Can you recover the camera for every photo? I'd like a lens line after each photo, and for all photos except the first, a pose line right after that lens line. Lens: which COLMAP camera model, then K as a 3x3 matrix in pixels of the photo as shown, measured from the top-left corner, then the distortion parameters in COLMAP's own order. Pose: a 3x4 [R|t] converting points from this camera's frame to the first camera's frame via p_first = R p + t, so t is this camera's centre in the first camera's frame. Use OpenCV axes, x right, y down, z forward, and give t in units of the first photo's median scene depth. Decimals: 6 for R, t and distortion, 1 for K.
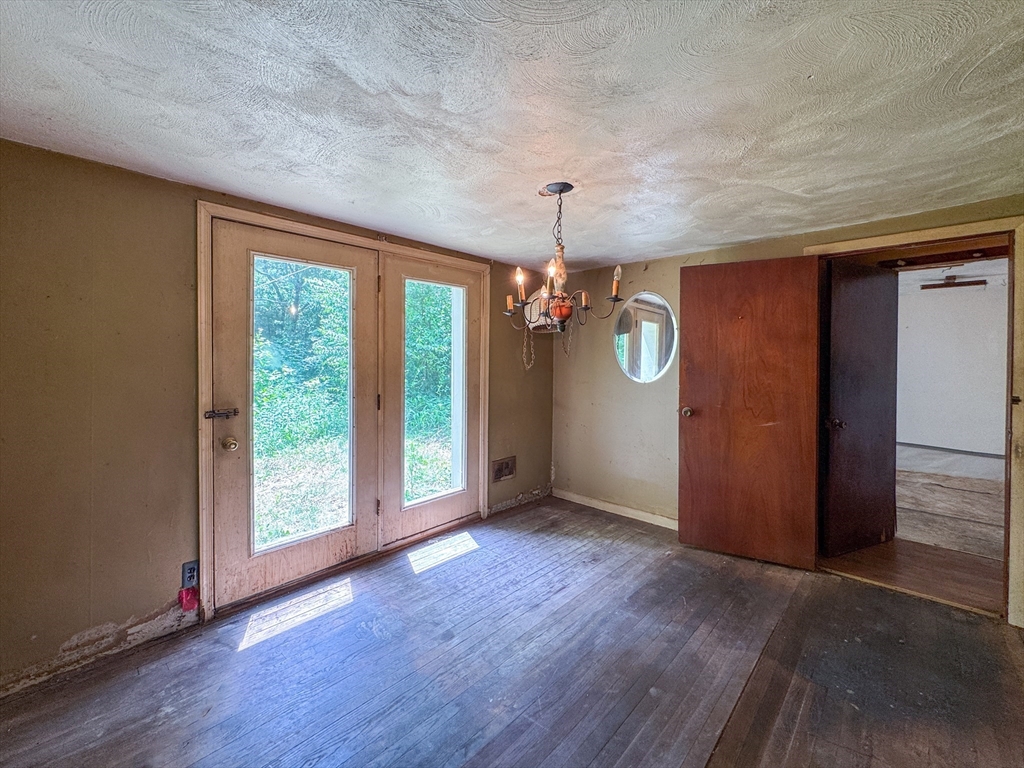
lens RADIAL K [[400.6, 0, 507.7], [0, 400.6, 363.8], [0, 0, 1]] dist [-0.001646, 0.000066]
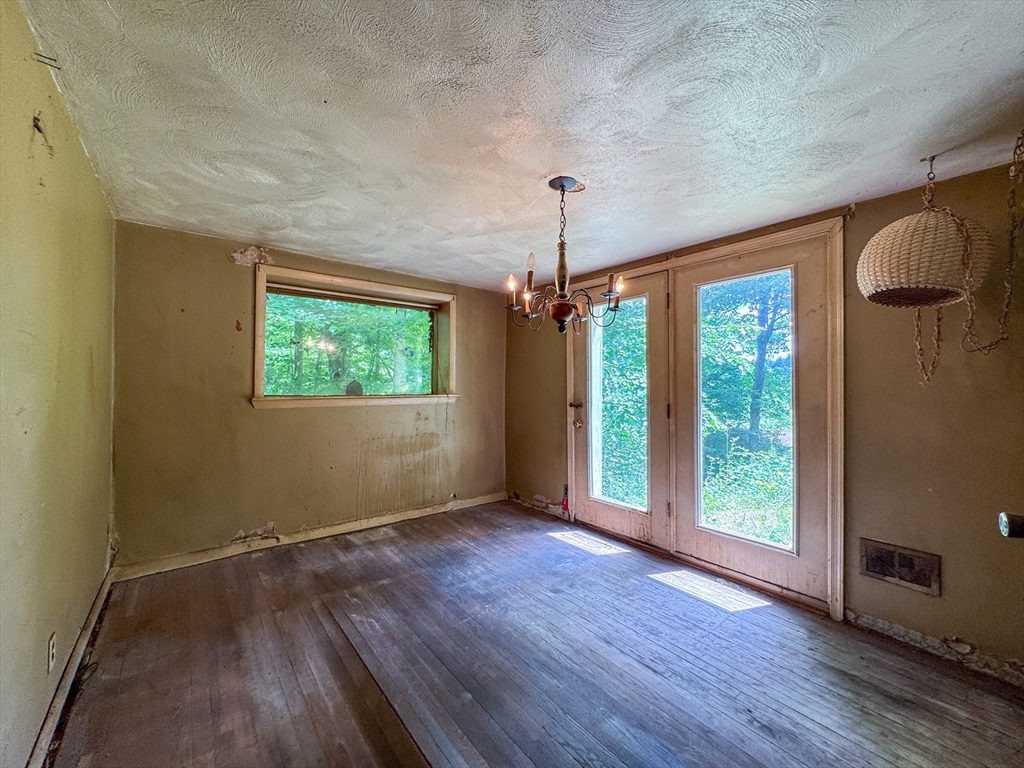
lens RADIAL K [[401.9, 0, 520.7], [0, 401.9, 380.0], [0, 0, 1]] dist [-0.002455, 0.000190]
pose [[-0.089712, -0.013297, -0.995879, 0.795111], [-0.015080, 0.999814, -0.011991, 0.032385], [0.995854, 0.013942, -0.089896, 0.715362]]
